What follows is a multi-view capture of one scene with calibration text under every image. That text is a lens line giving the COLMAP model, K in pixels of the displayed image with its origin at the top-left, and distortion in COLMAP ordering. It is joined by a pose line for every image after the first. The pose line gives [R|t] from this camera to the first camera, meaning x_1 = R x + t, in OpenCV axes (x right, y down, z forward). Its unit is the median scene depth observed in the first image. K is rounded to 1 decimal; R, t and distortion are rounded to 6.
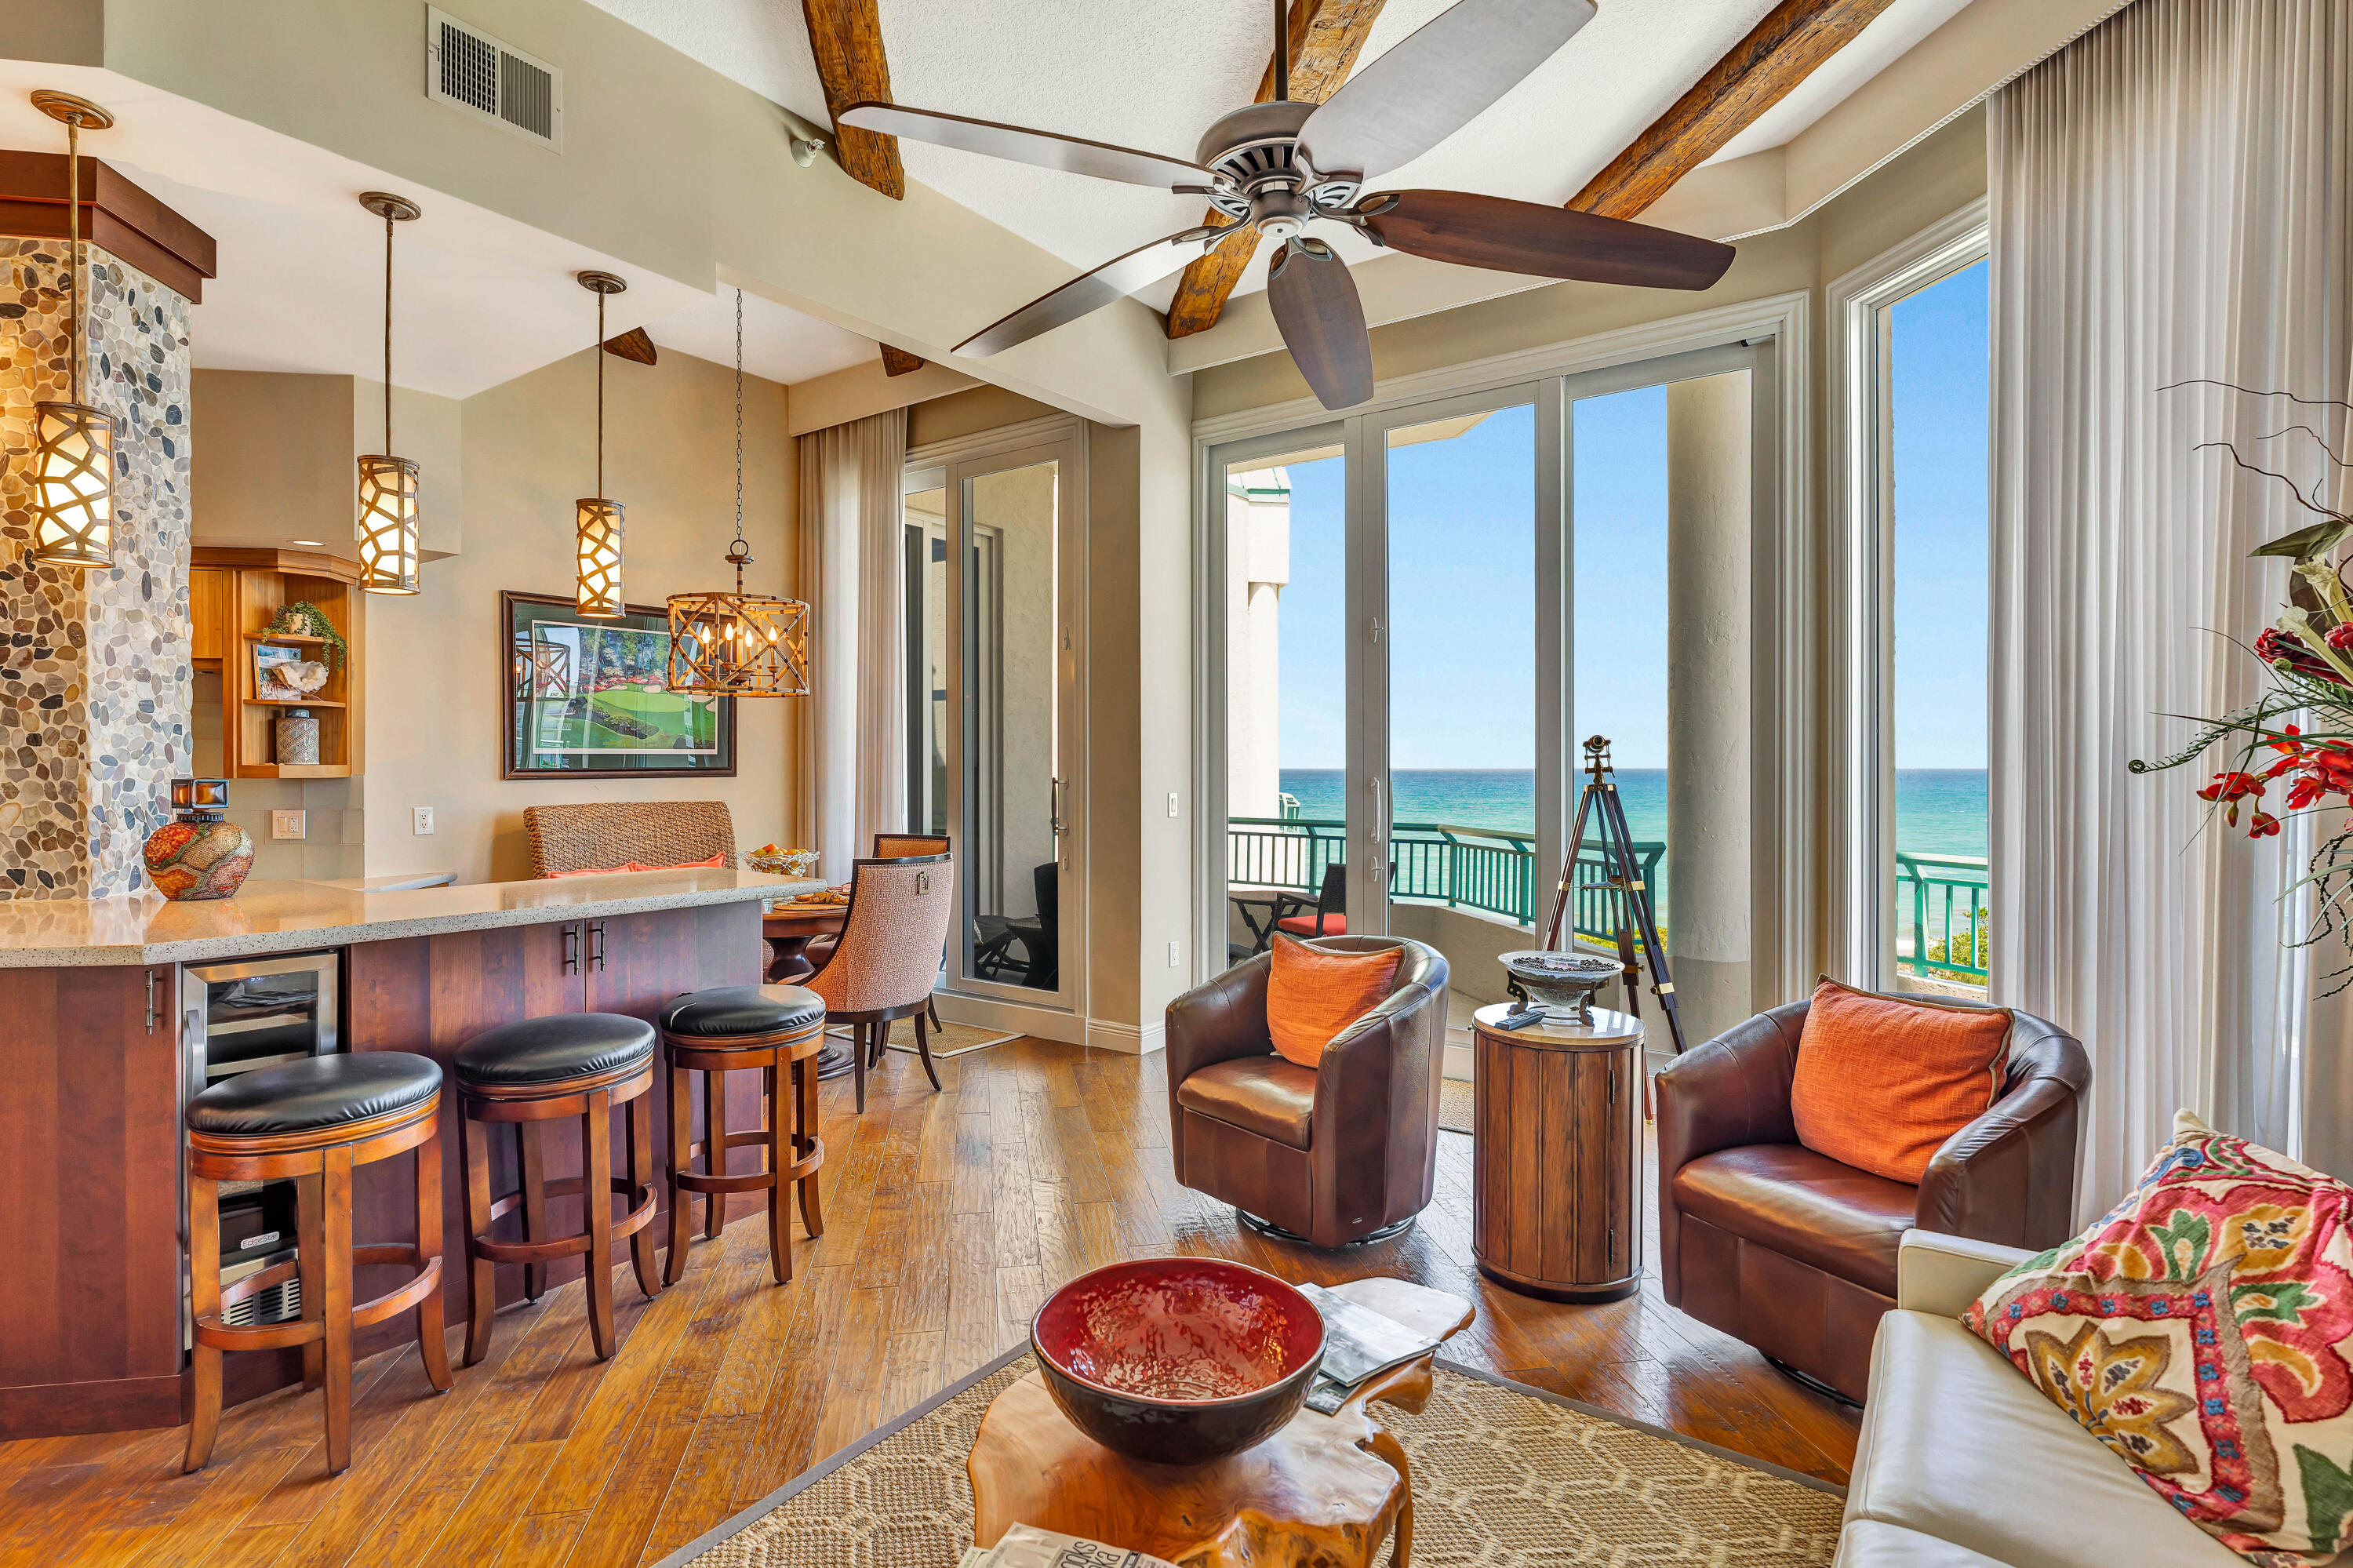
lens RADIAL K [[1165.2, 0, 1179.7], [0, 1165.2, 770.4], [0, 0, 1]] dist [-0.003497, 0.000400]
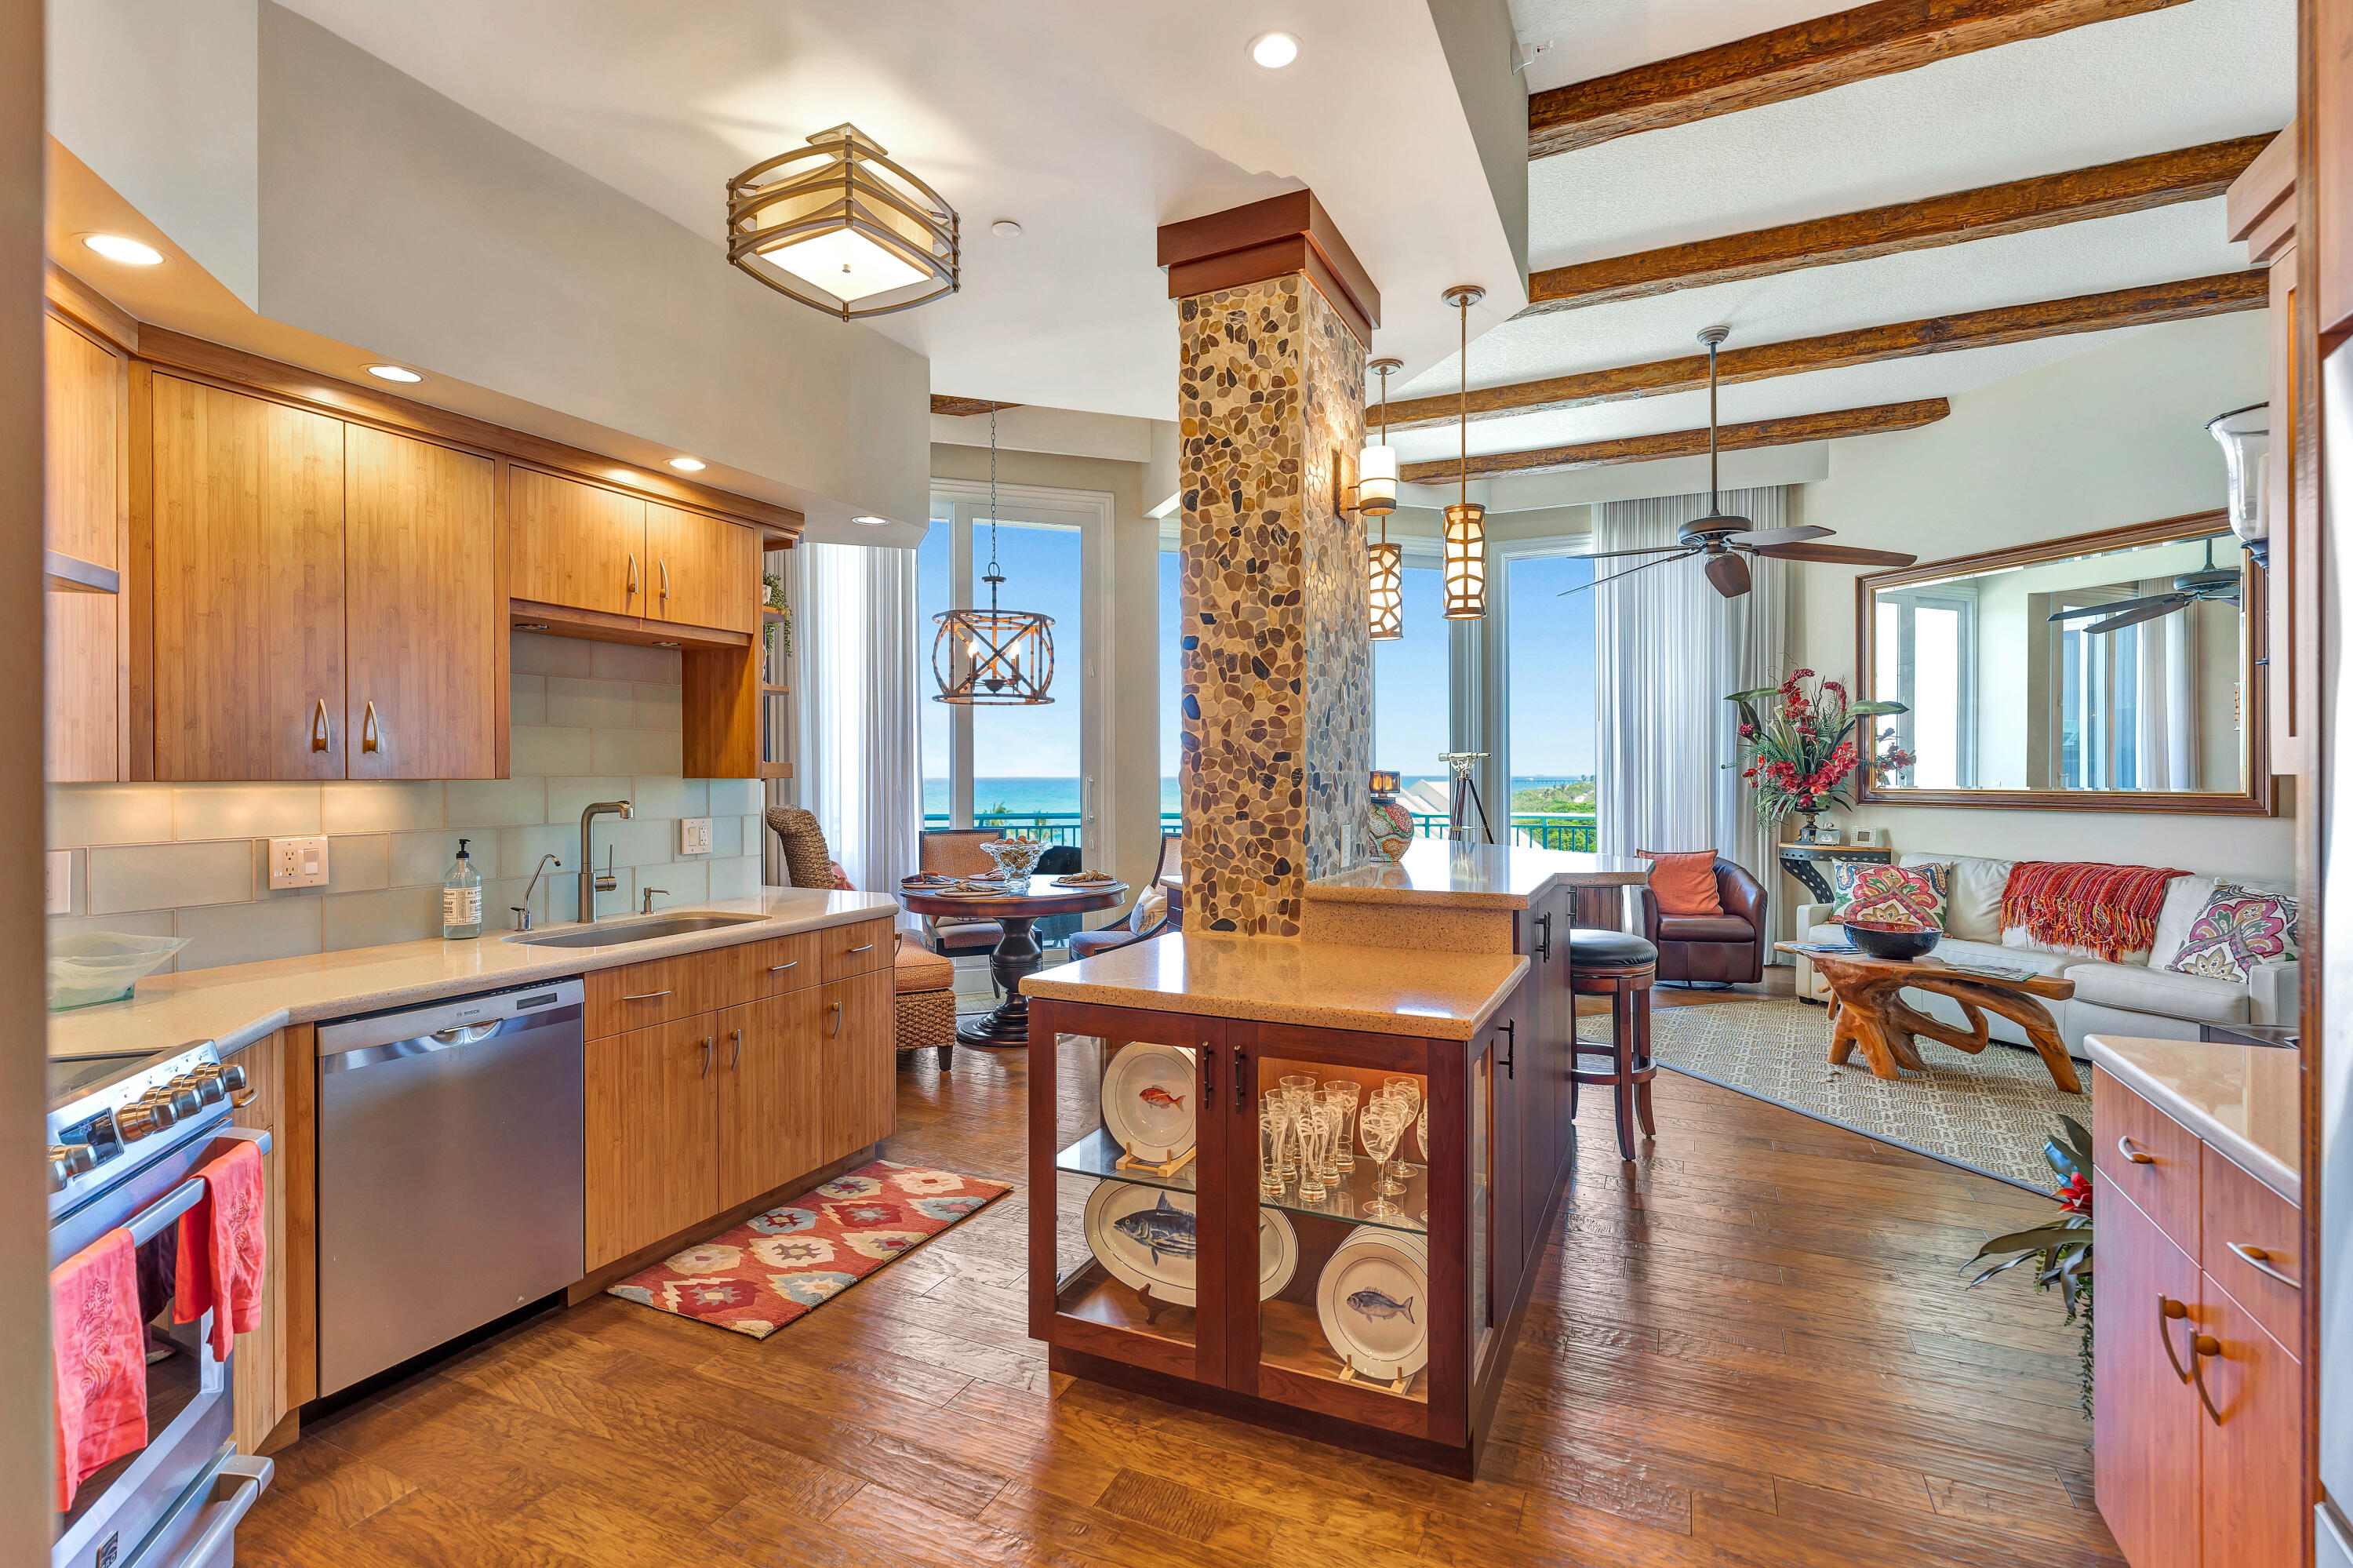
lens RADIAL K [[1079.8, 0, 1175.9], [0, 1079.8, 774.3], [0, 0, 1]] dist [-0.005270, 0.000768]
pose [[0.577927, -0.001925, 0.816086, -1.629918], [0.006805, 0.999974, -0.002460, 0.008774], [-0.816060, 0.006975, 0.577925, 0.382957]]
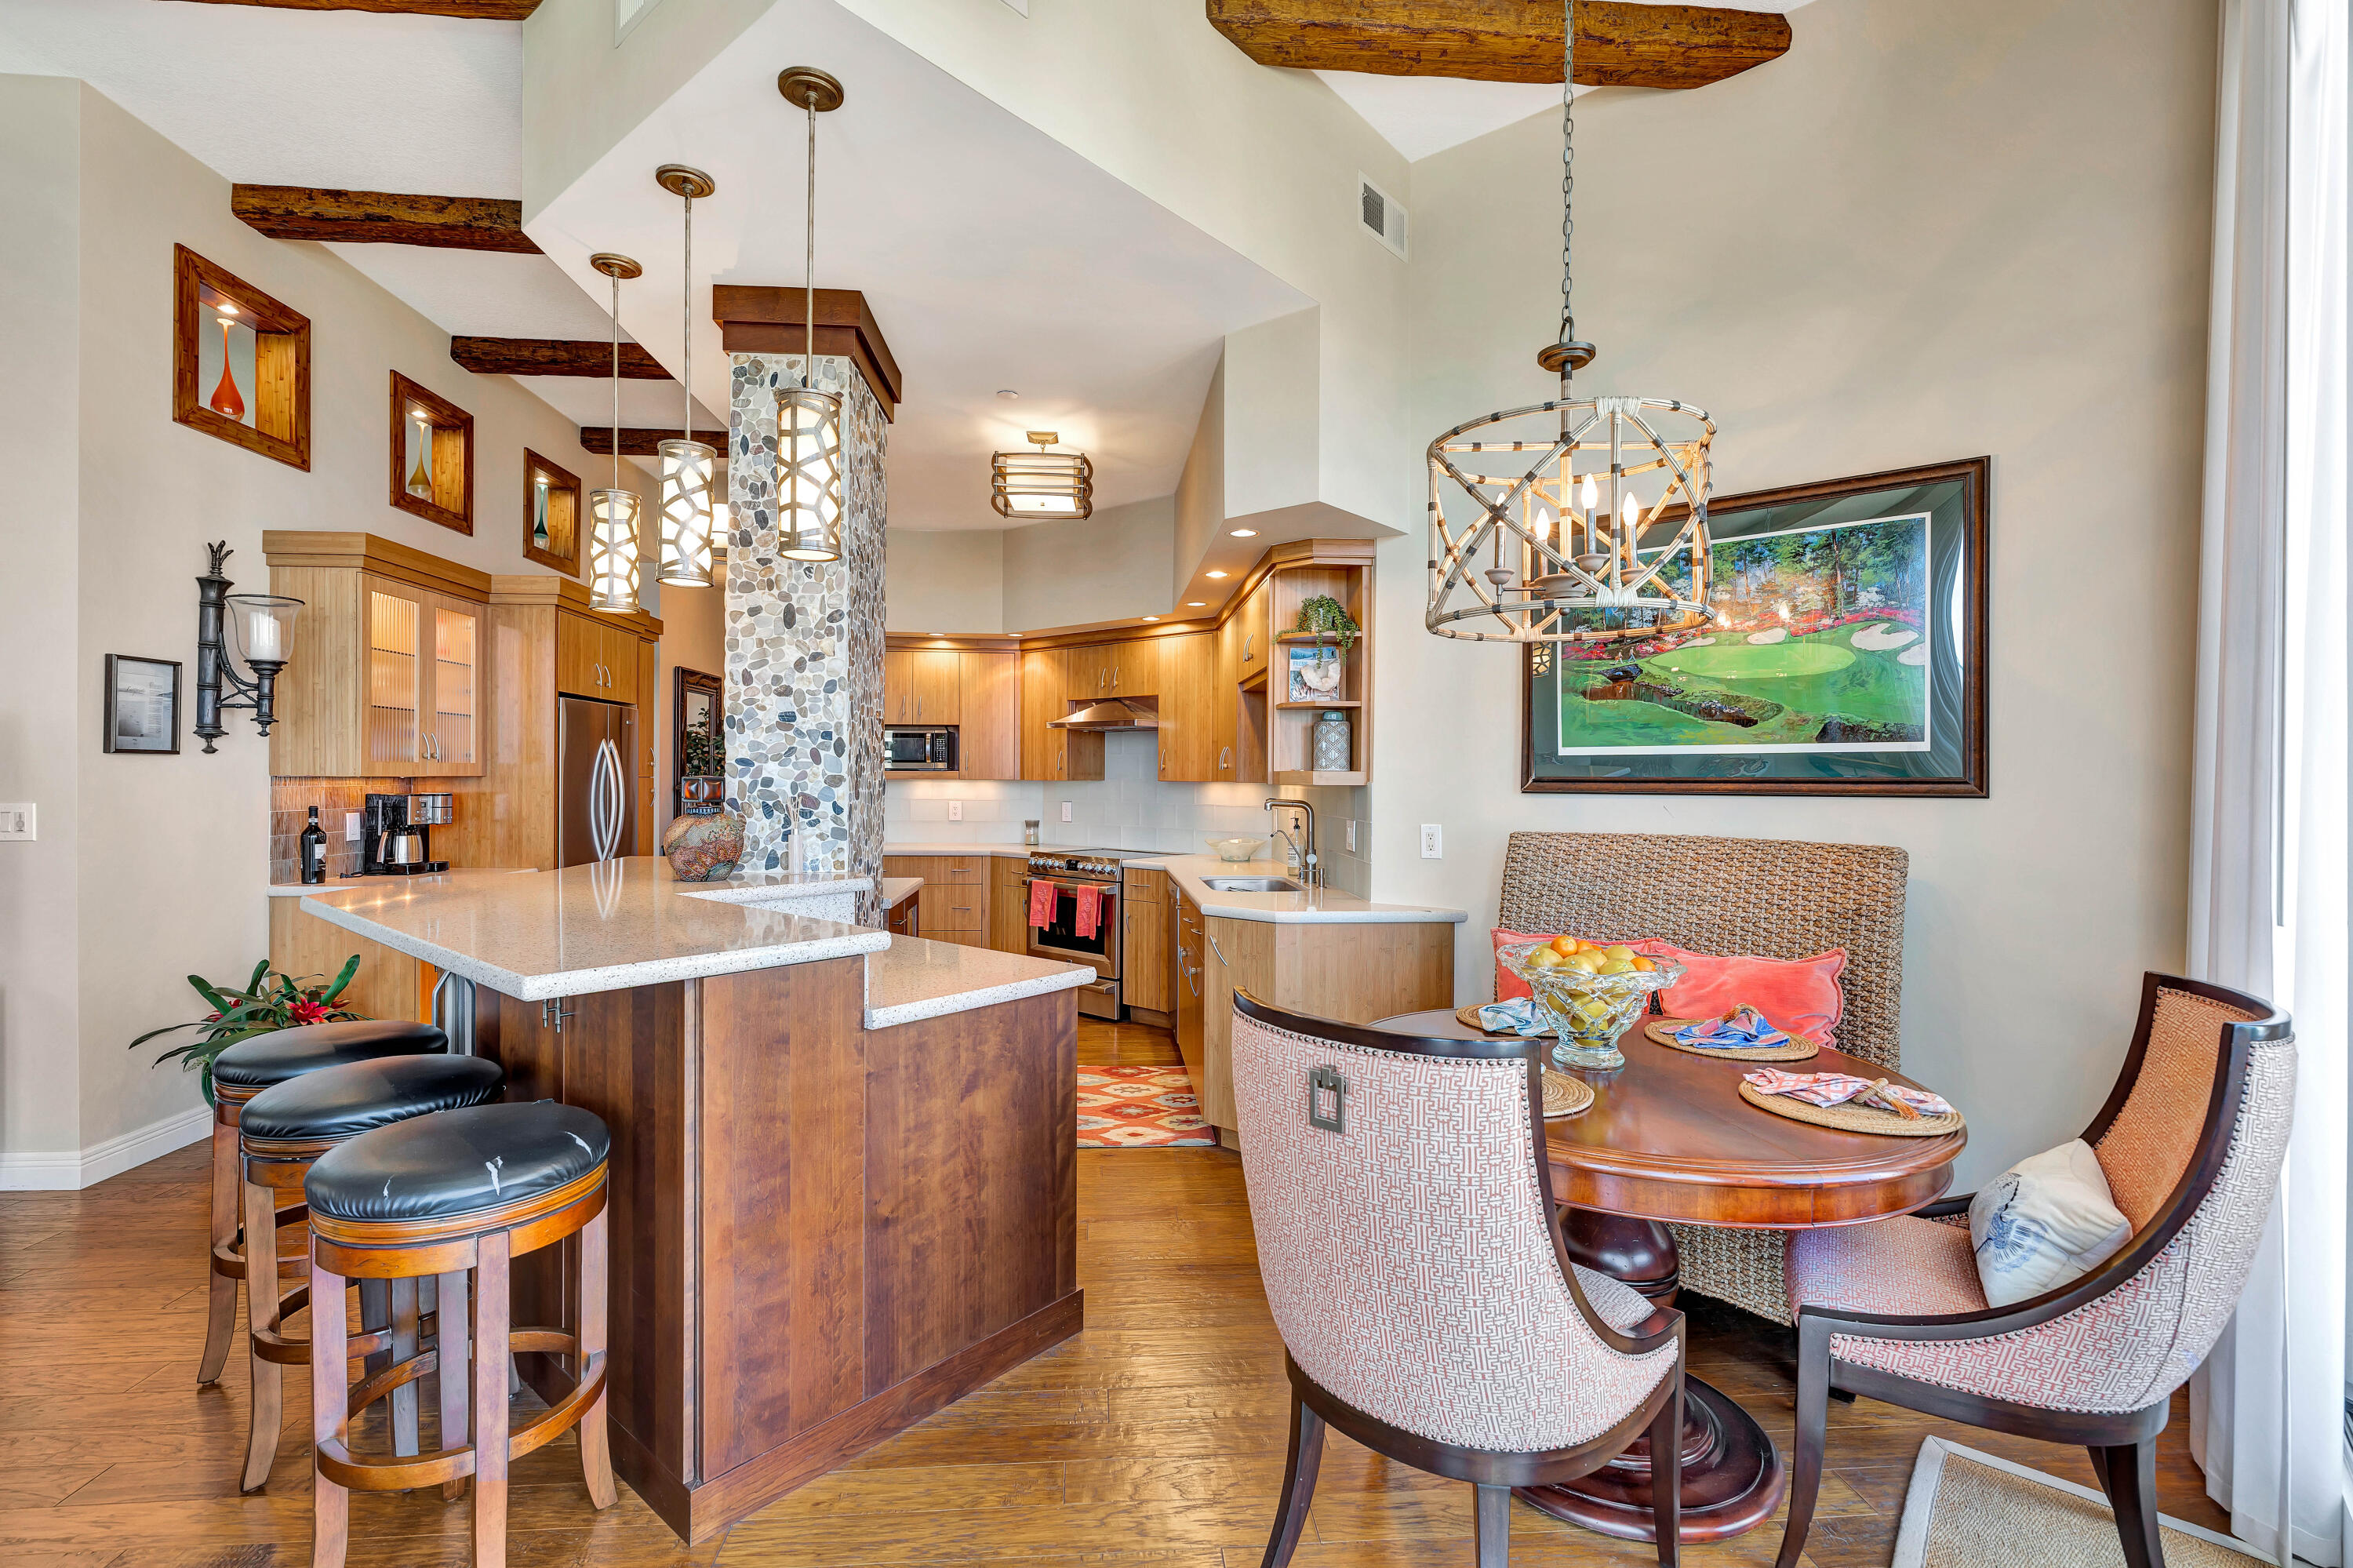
lens RADIAL K [[1057.1, 0, 1170.3], [0, 1057.1, 782.6], [0, 0, 1]] dist [-0.002985, 0.001592]
pose [[-0.094593, 0.005515, -0.995501, 0.133419], [-0.012731, 0.999896, 0.006749, -0.000008], [0.995435, 0.013312, -0.094513, 1.298751]]
